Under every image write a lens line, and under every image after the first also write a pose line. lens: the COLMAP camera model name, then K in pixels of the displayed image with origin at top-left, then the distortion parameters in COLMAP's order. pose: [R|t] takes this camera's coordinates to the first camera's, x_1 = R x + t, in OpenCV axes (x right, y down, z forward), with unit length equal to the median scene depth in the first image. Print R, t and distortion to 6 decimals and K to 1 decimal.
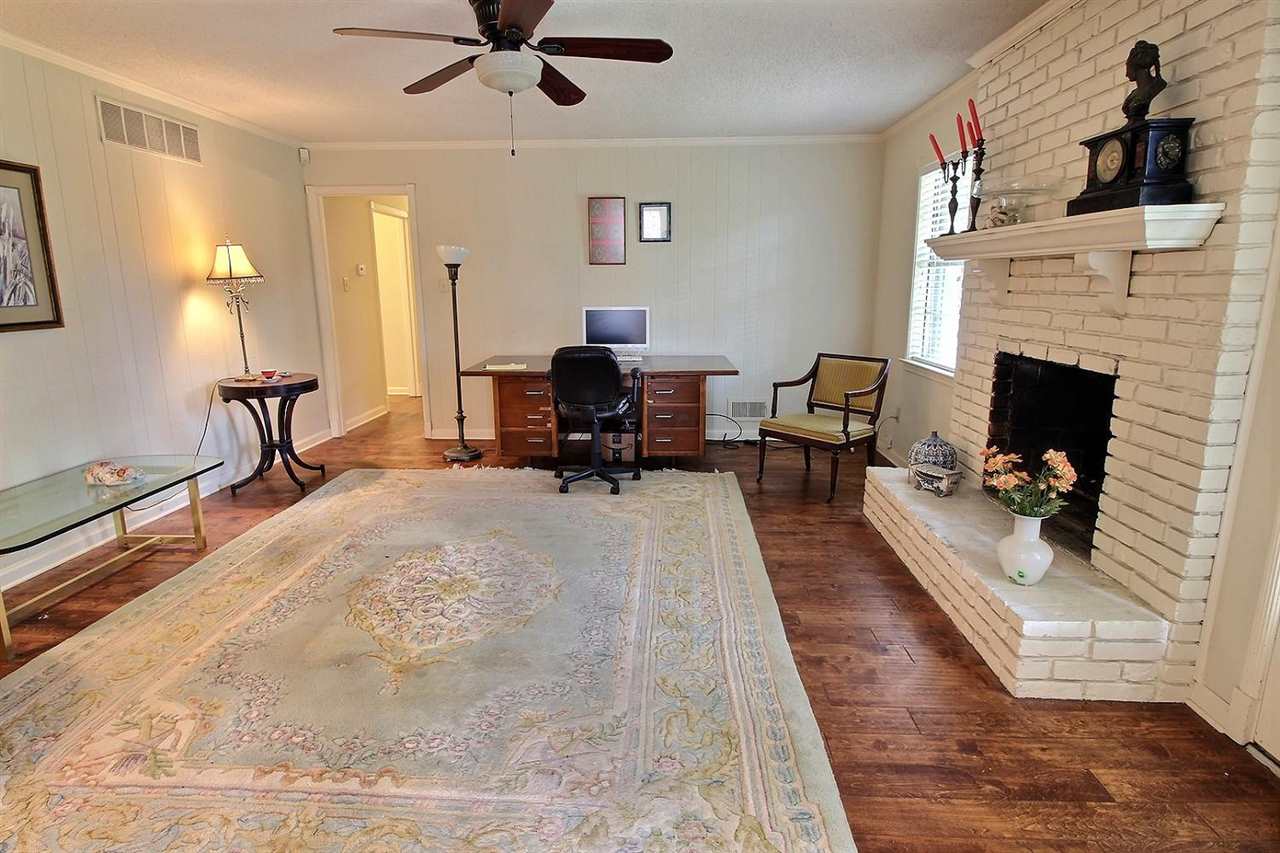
lens RADIAL K [[674.5, 0, 638.9], [0, 674.5, 423.8], [0, 0, 1]] dist [-0.001394, -0.002499]
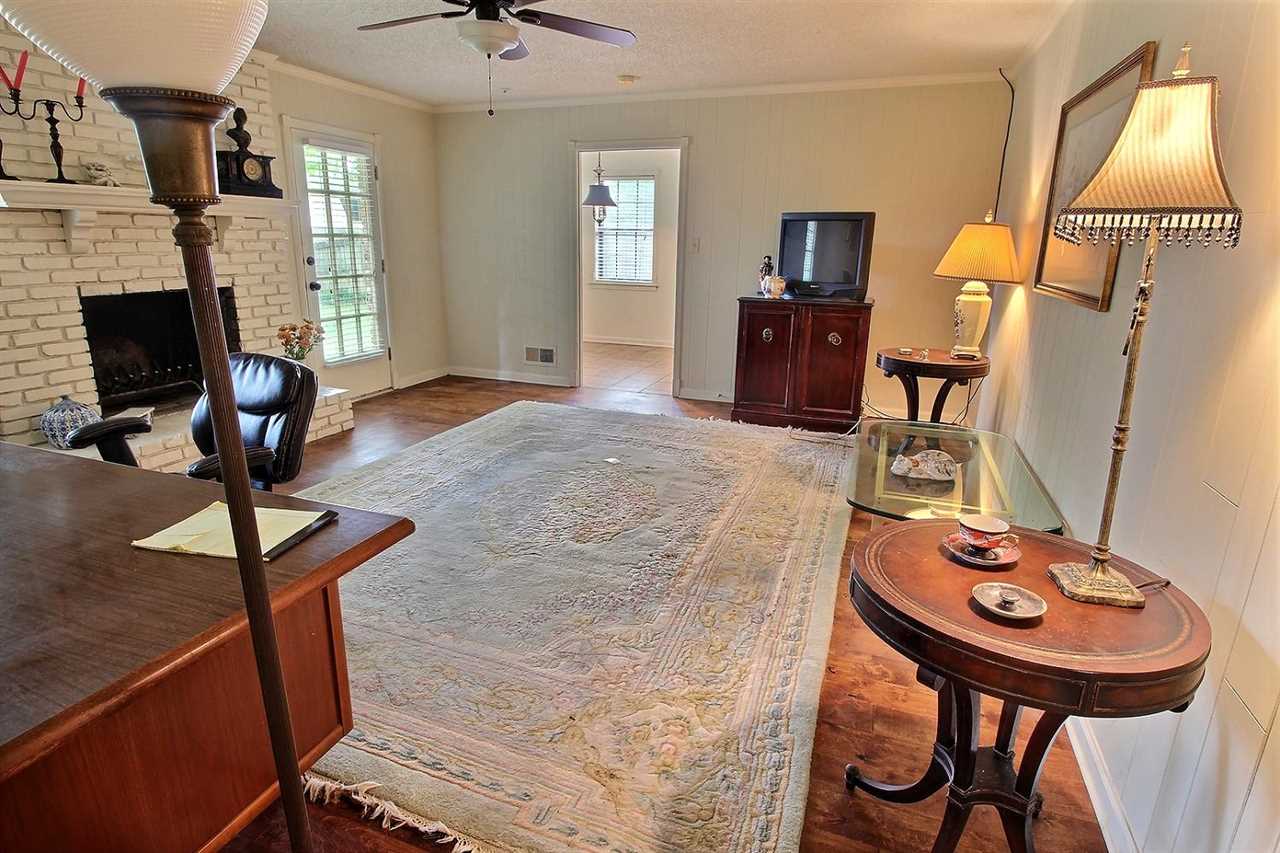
lens RADIAL K [[674.5, 0, 638.9], [0, 674.5, 423.8], [0, 0, 1]] dist [-0.001394, -0.002499]
pose [[-0.951178, -0.088737, 0.295613, -0.792282], [0.054107, 0.895007, 0.442758, -0.428007], [-0.303864, 0.437136, -0.846510, 2.101850]]
